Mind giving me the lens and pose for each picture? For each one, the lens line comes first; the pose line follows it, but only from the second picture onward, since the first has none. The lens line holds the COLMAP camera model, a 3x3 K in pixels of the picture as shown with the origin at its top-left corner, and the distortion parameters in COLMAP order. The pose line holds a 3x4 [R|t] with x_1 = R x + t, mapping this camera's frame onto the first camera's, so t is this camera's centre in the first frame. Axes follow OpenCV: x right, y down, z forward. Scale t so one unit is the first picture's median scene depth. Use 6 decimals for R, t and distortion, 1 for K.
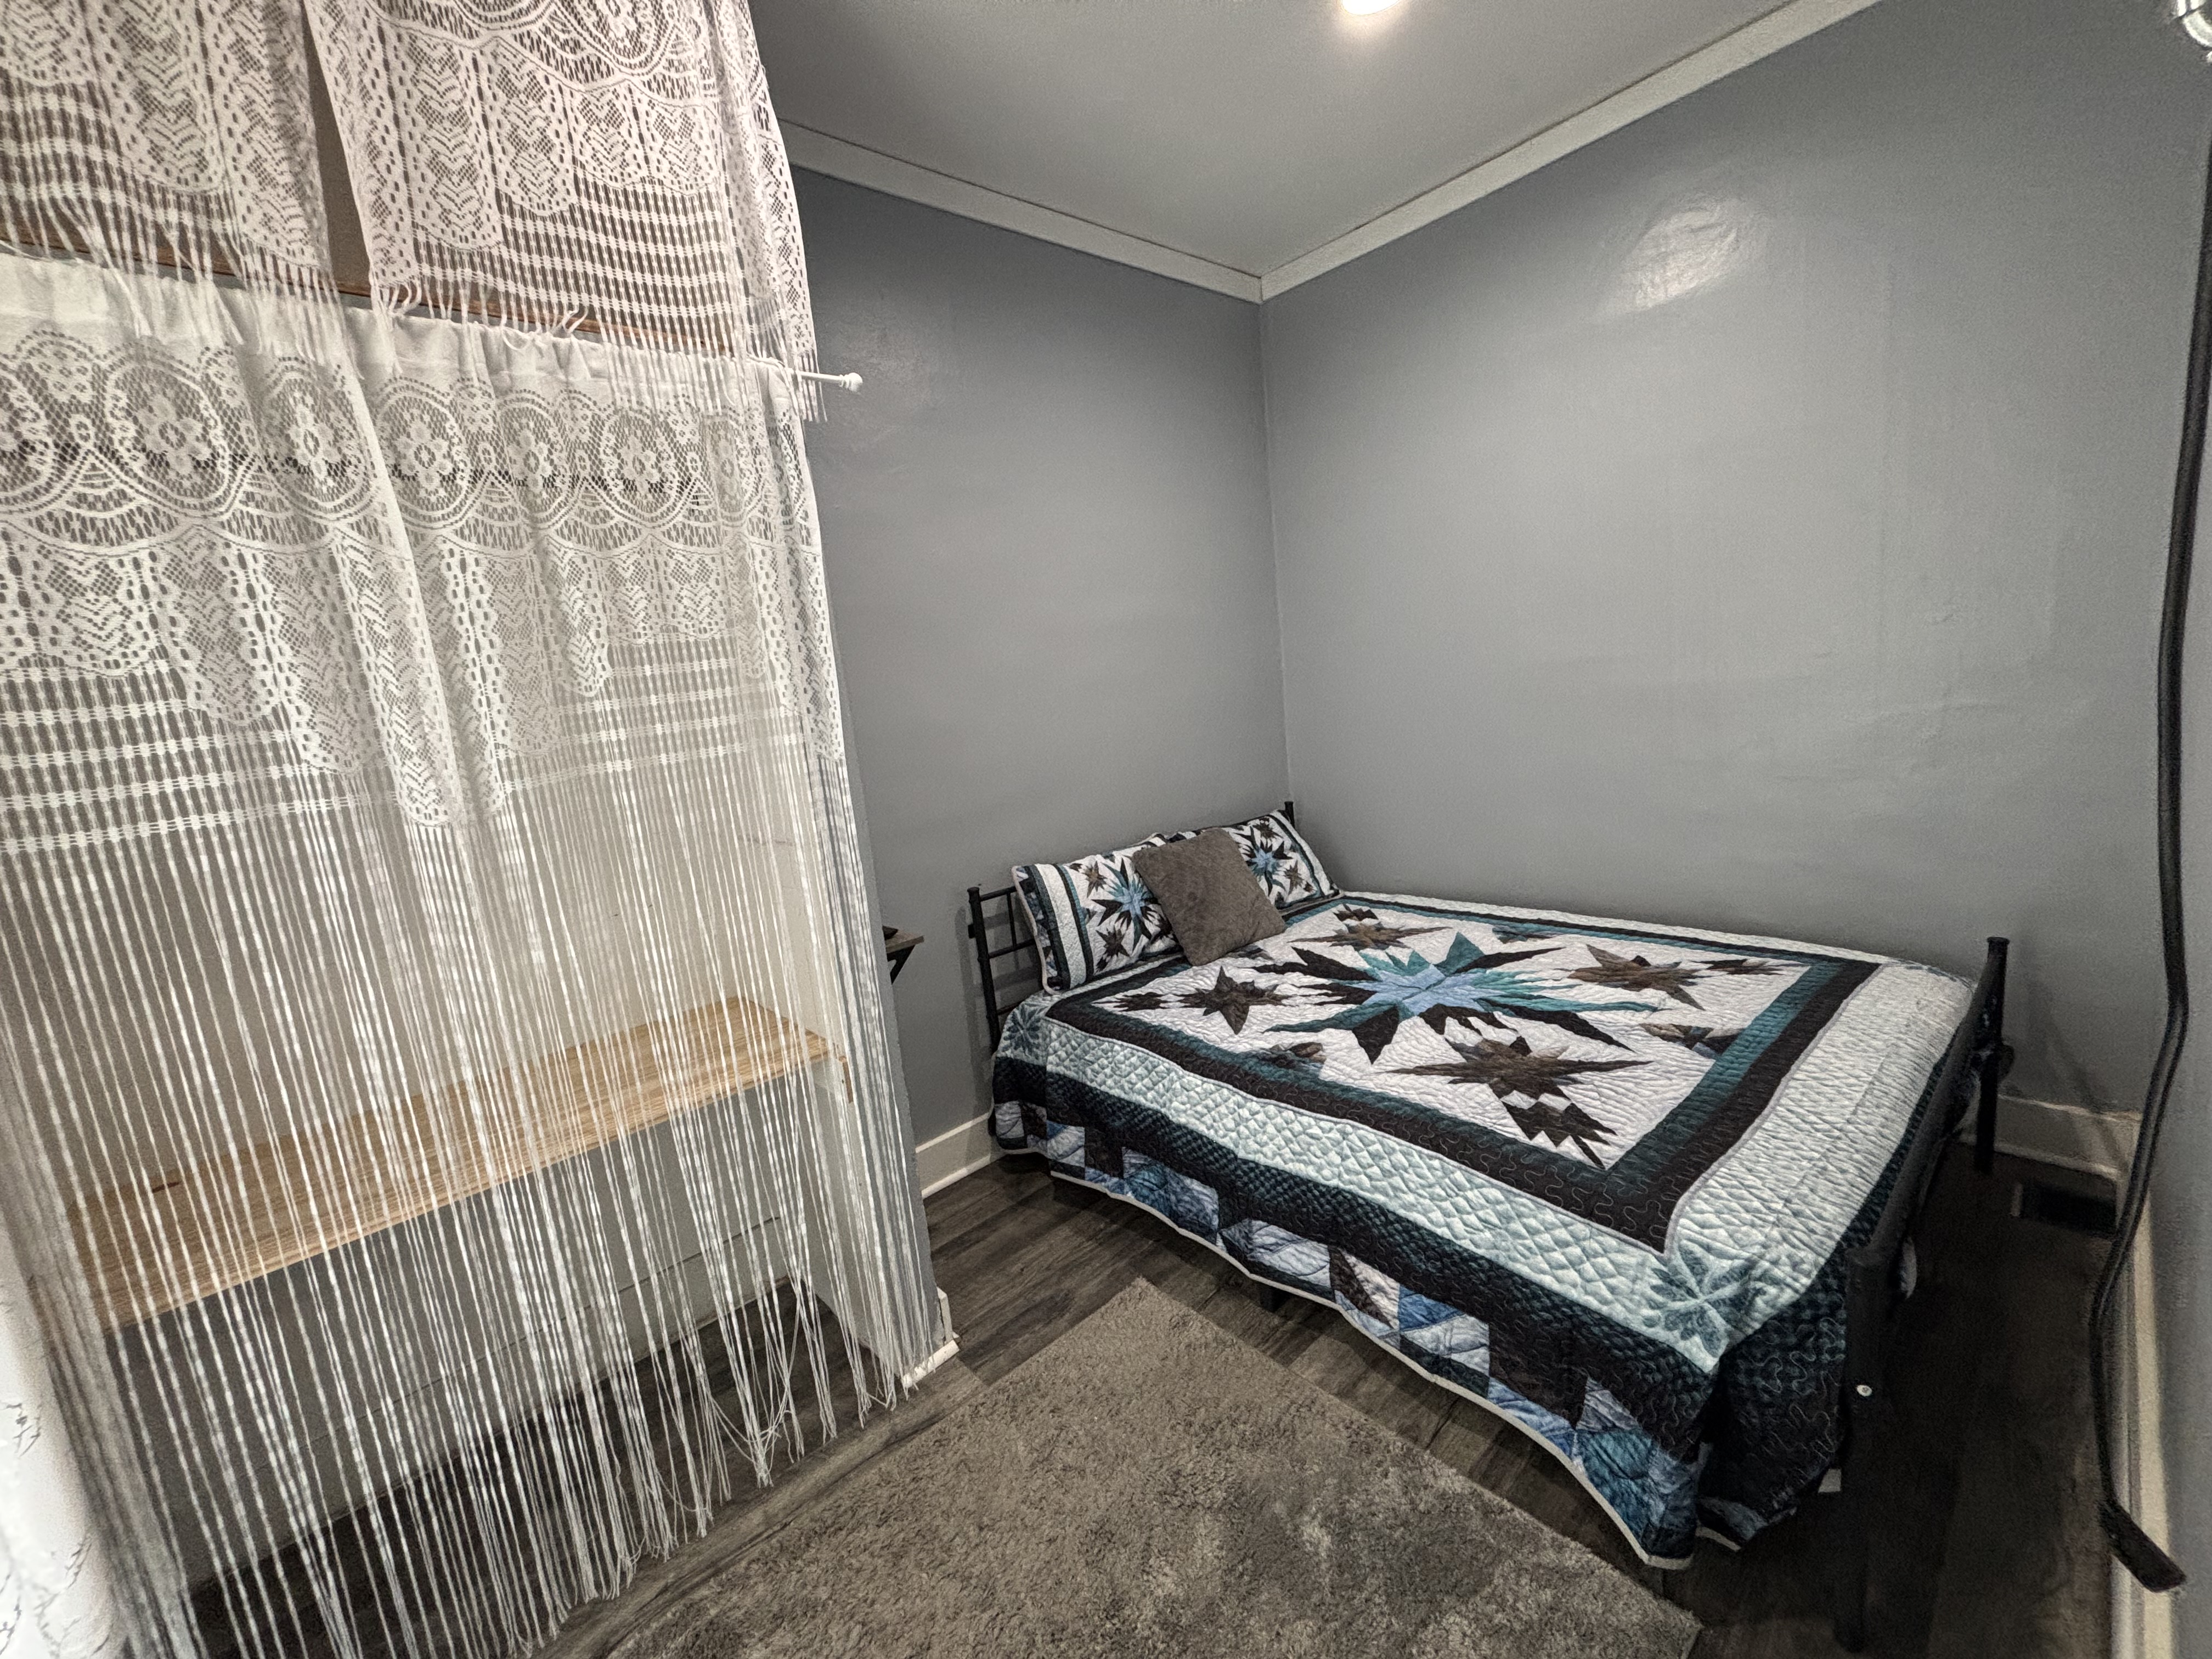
lens RADIAL K [[881.3, 0, 1083.6], [0, 881.3, 814.0], [0, 0, 1]] dist [-0.015642, 0.012160]
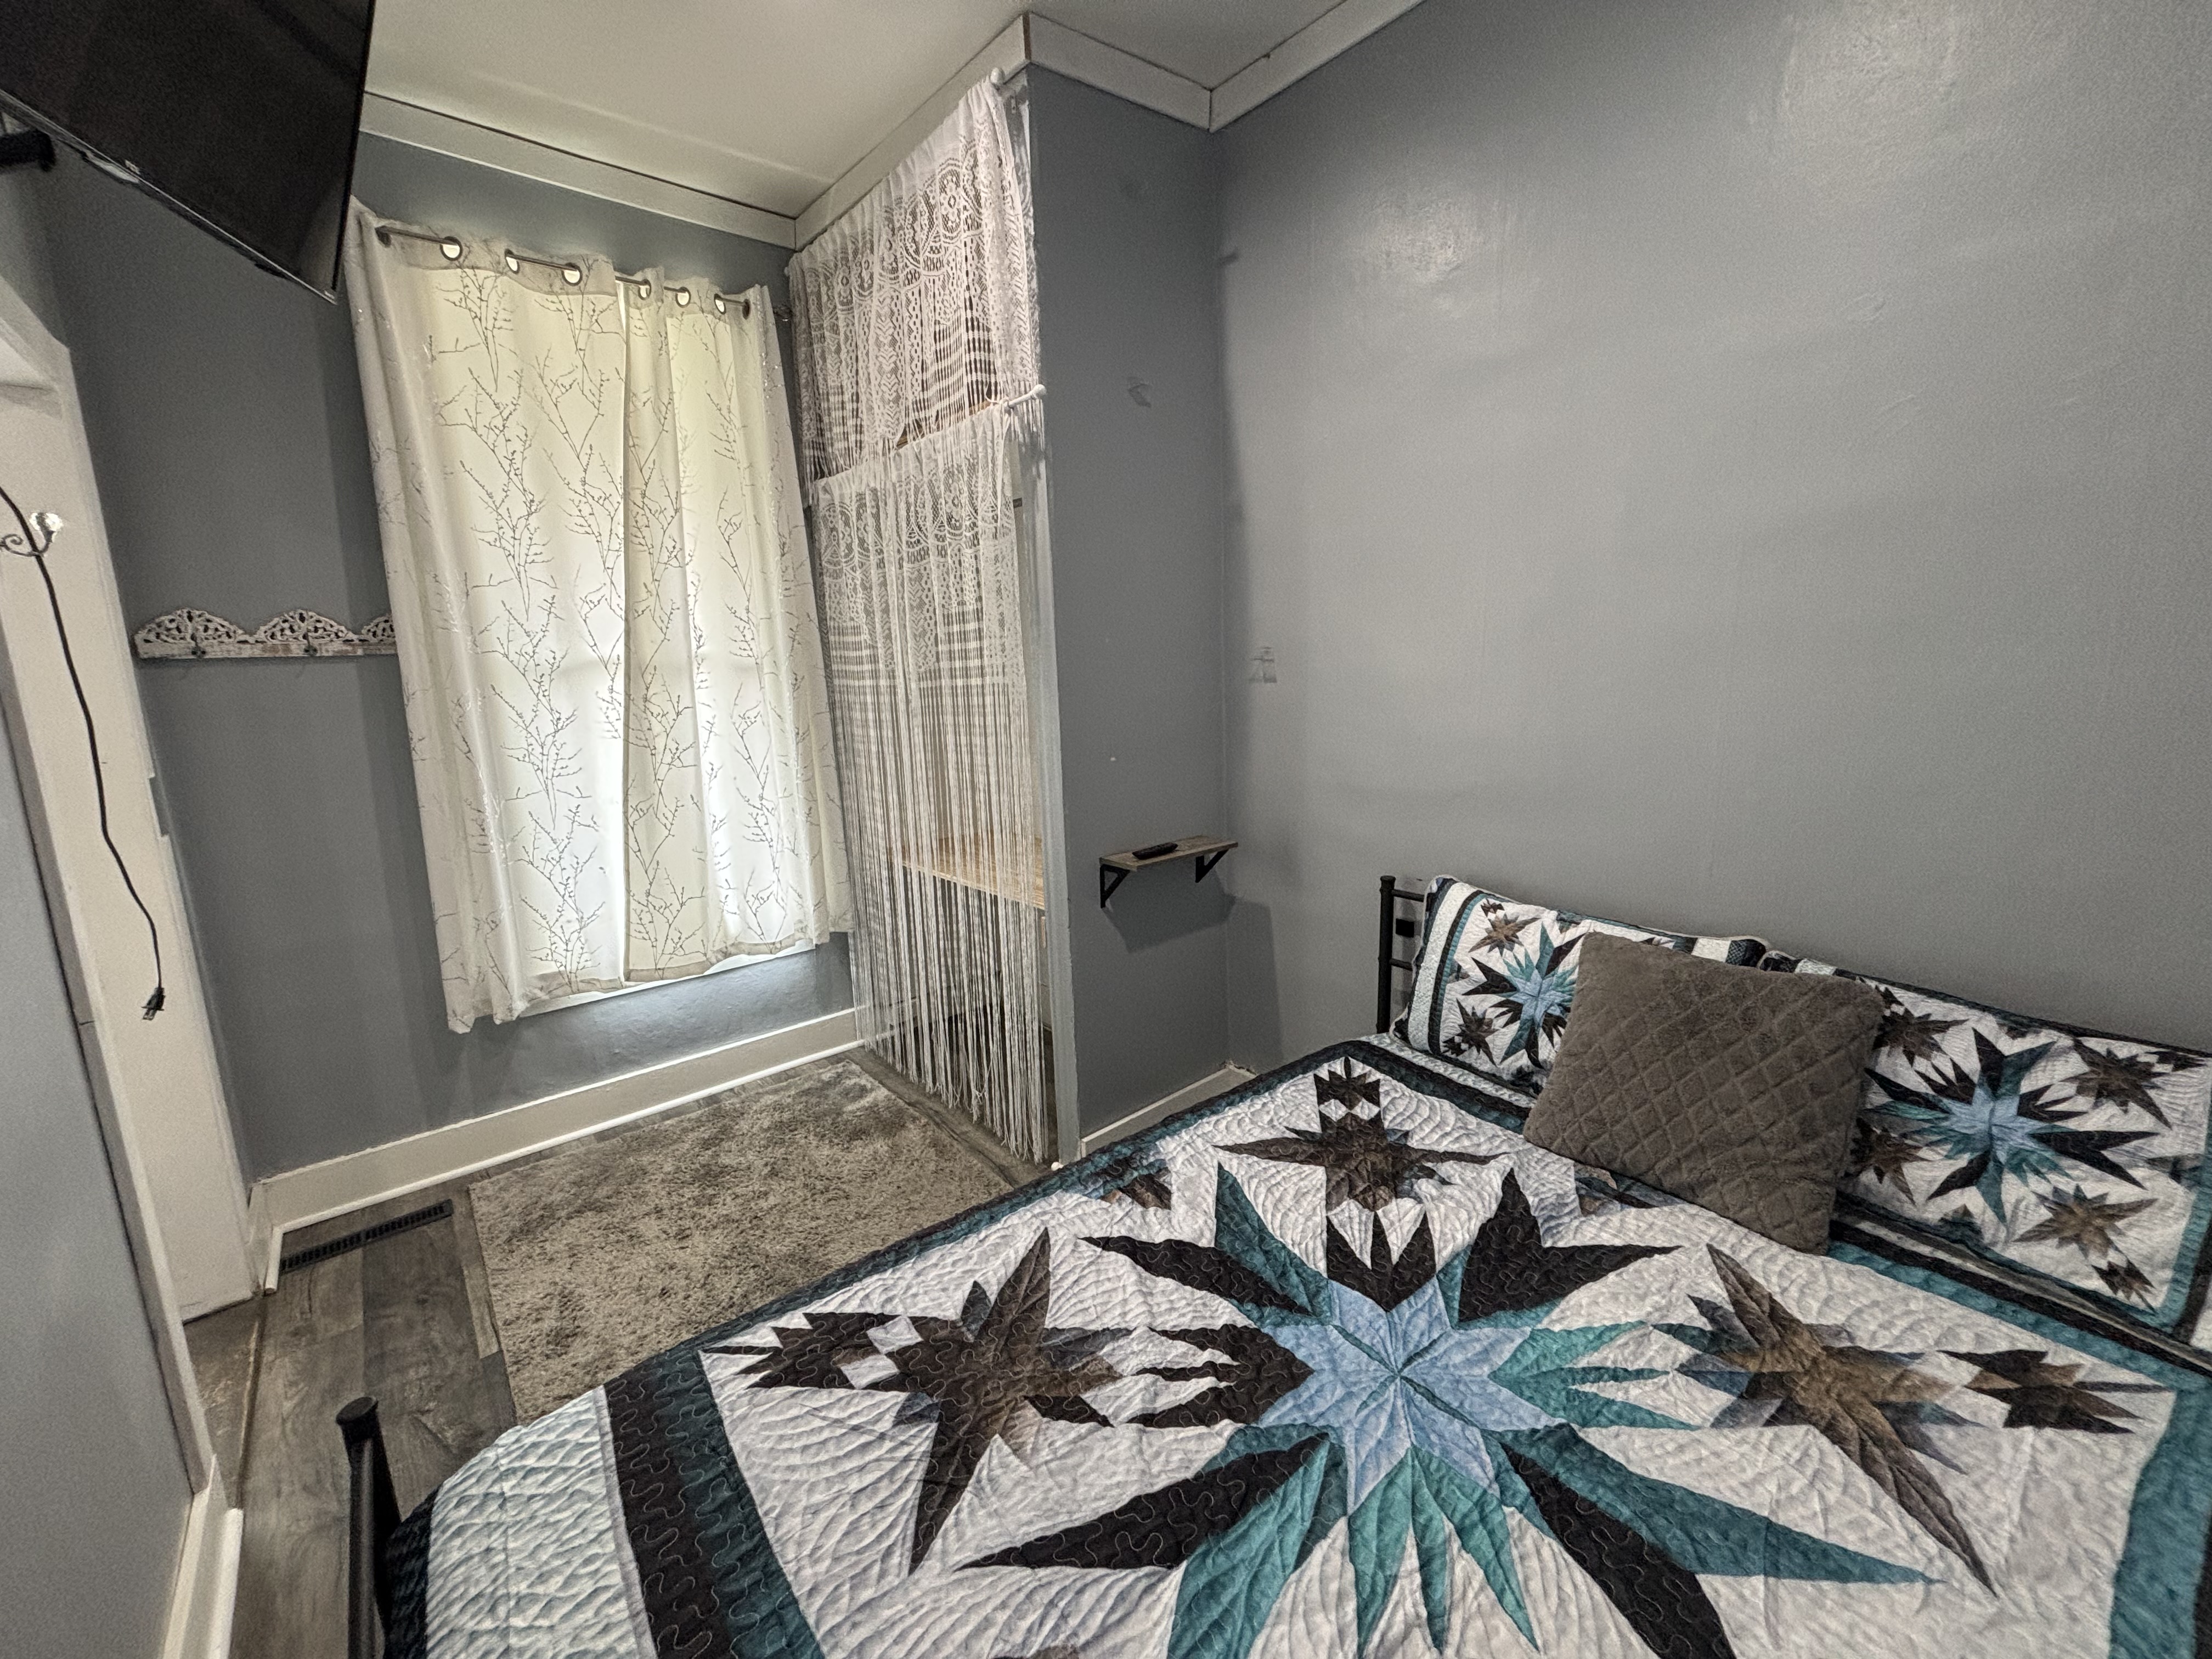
lens RADIAL K [[887.5, 0, 1104.7], [0, 887.5, 819.9], [0, 0, 1]] dist [0.001251, 0.000258]
pose [[-0.005001, 0.285108, -0.958482, 0.683913], [-0.113618, 0.952125, 0.283810, -0.180893], [0.993512, 0.110320, 0.027632, 0.716745]]
